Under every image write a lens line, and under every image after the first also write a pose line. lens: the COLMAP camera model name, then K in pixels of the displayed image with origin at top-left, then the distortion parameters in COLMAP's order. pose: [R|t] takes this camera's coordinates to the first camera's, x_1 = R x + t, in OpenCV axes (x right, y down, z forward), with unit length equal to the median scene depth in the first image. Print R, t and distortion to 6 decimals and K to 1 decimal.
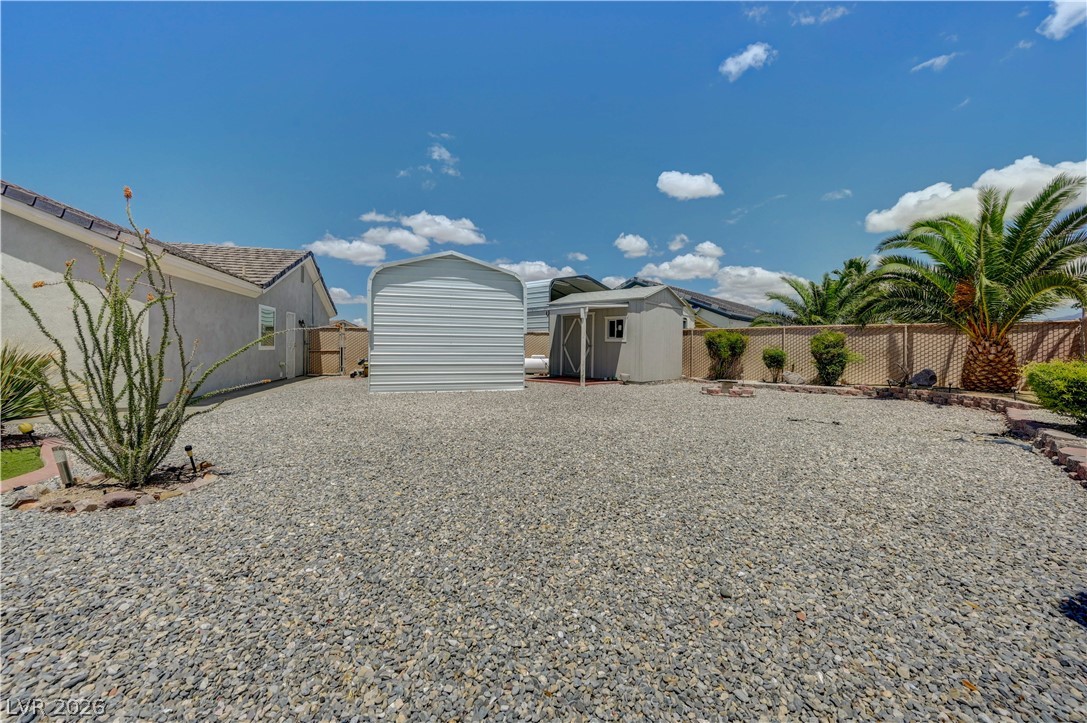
lens RADIAL K [[425.9, 0, 547.7], [0, 425.9, 355.0], [0, 0, 1]] dist [0.001280, 0.000105]
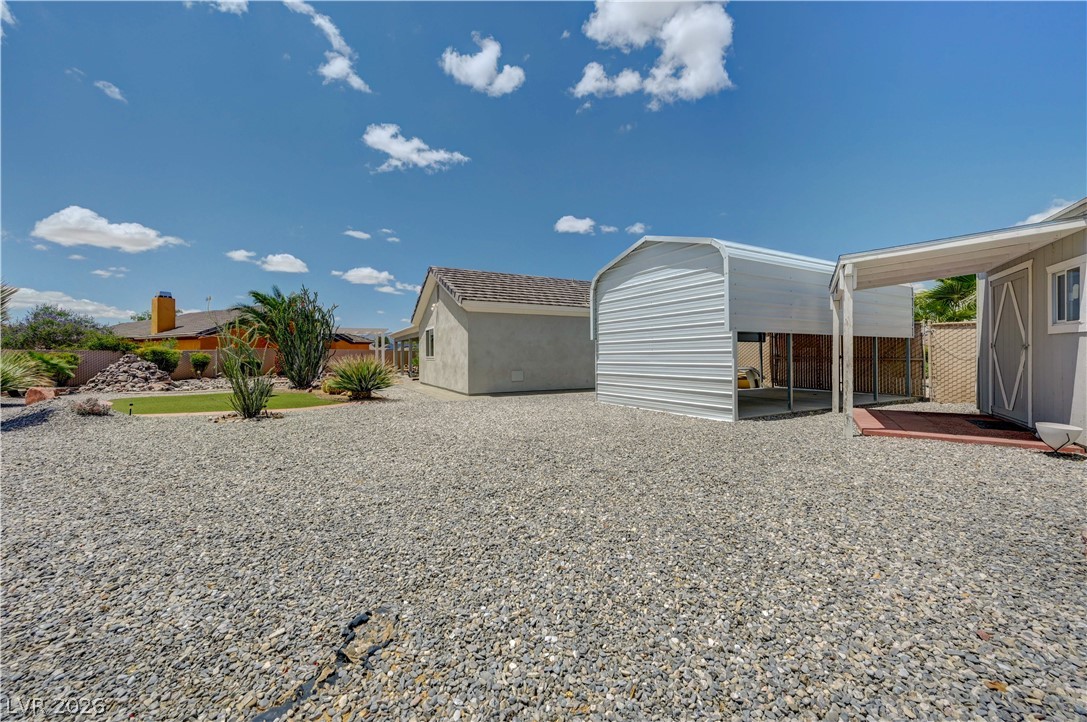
lens RADIAL K [[425.9, 0, 547.7], [0, 425.9, 354.5], [0, 0, 1]] dist [0.001280, 0.000105]
pose [[0.211781, -0.007756, -0.977286, 0.418365], [-0.002556, 0.999961, -0.008489, -0.009199], [0.977314, 0.004295, 0.211752, 0.509731]]
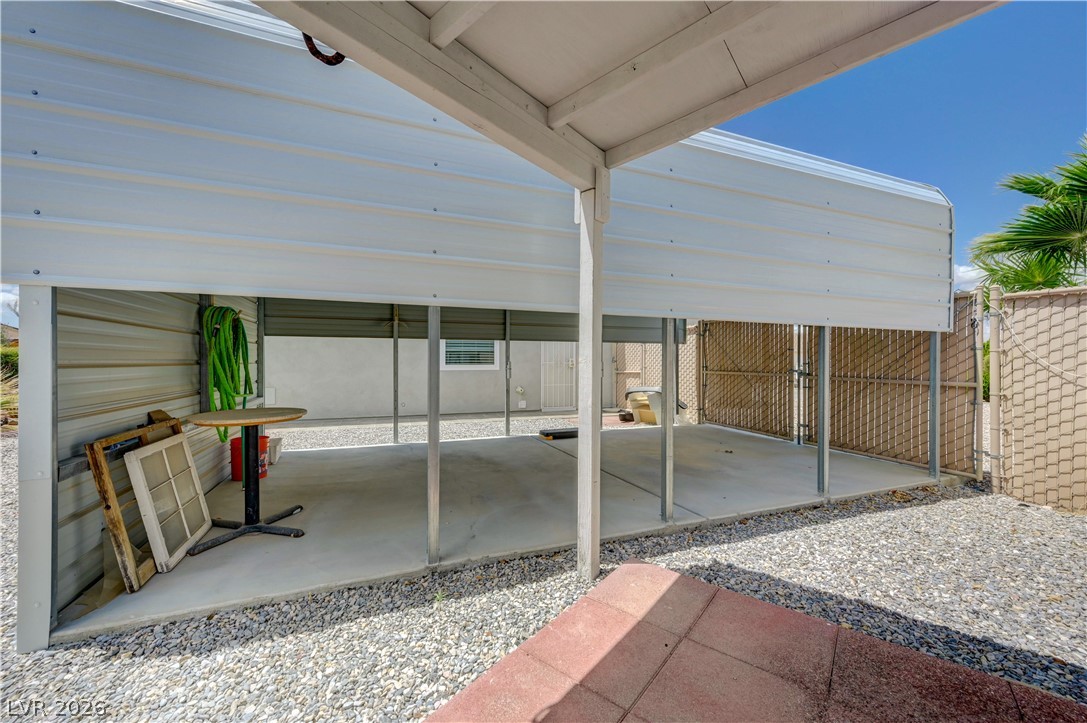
lens RADIAL K [[426.8, 0, 546.2], [0, 426.8, 361.4], [0, 0, 1]] dist [0.015710, 0.000114]
pose [[0.087866, -0.001571, -0.996131, 0.102749], [-0.011594, 0.999929, -0.002600, -0.021107], [0.996065, 0.011778, 0.087842, 0.985966]]
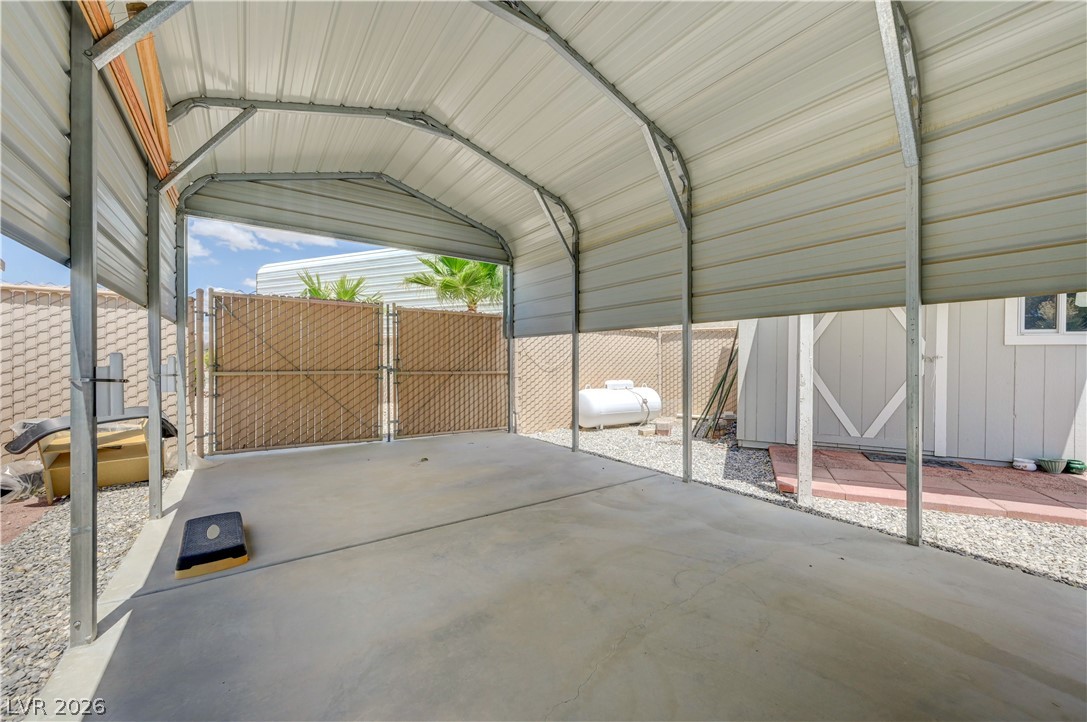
lens RADIAL K [[426.8, 0, 546.2], [0, 426.8, 360.9], [0, 0, 1]] dist [0.015710, 0.000114]
pose [[0.950558, -0.001568, 0.310544, -0.295215], [0.003730, 0.999973, -0.006367, -0.018503], [-0.310525, 0.007211, 0.950538, 0.823414]]
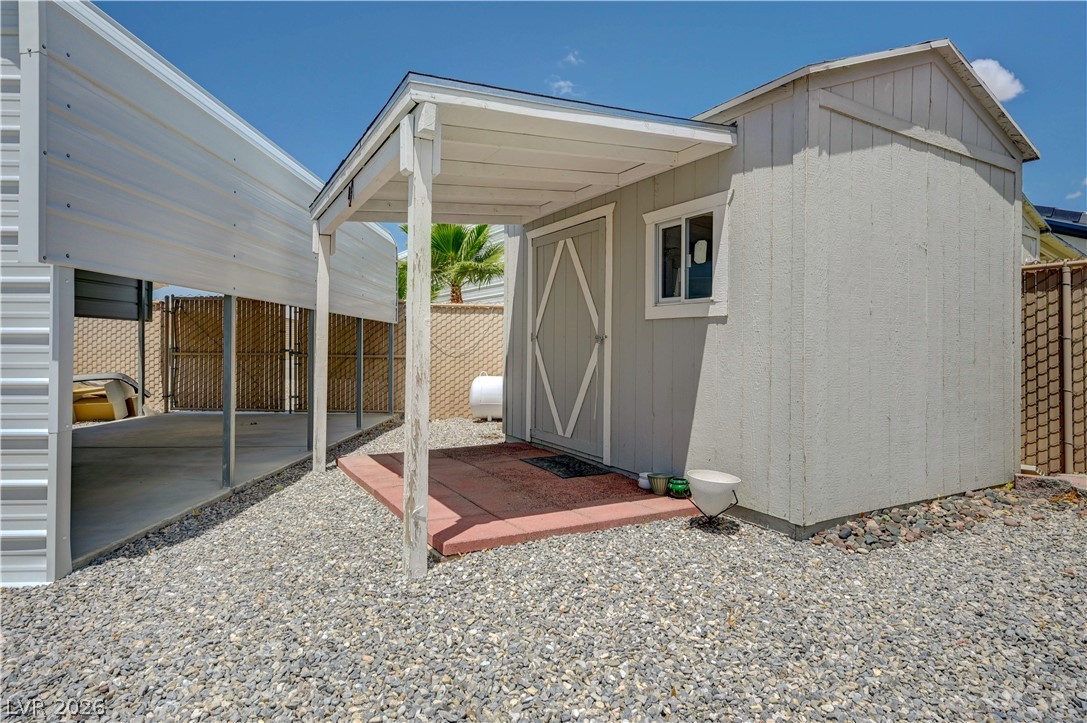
lens RADIAL K [[594.4, 0, 552.6], [0, 594.4, 341.5], [0, 0, 1]] dist [0.005374, 0.000931]
pose [[0.961139, -0.003257, -0.276046, 0.181193], [-0.002427, 0.999792, -0.020247, -0.012380], [0.276055, 0.020131, 0.960931, 0.690068]]
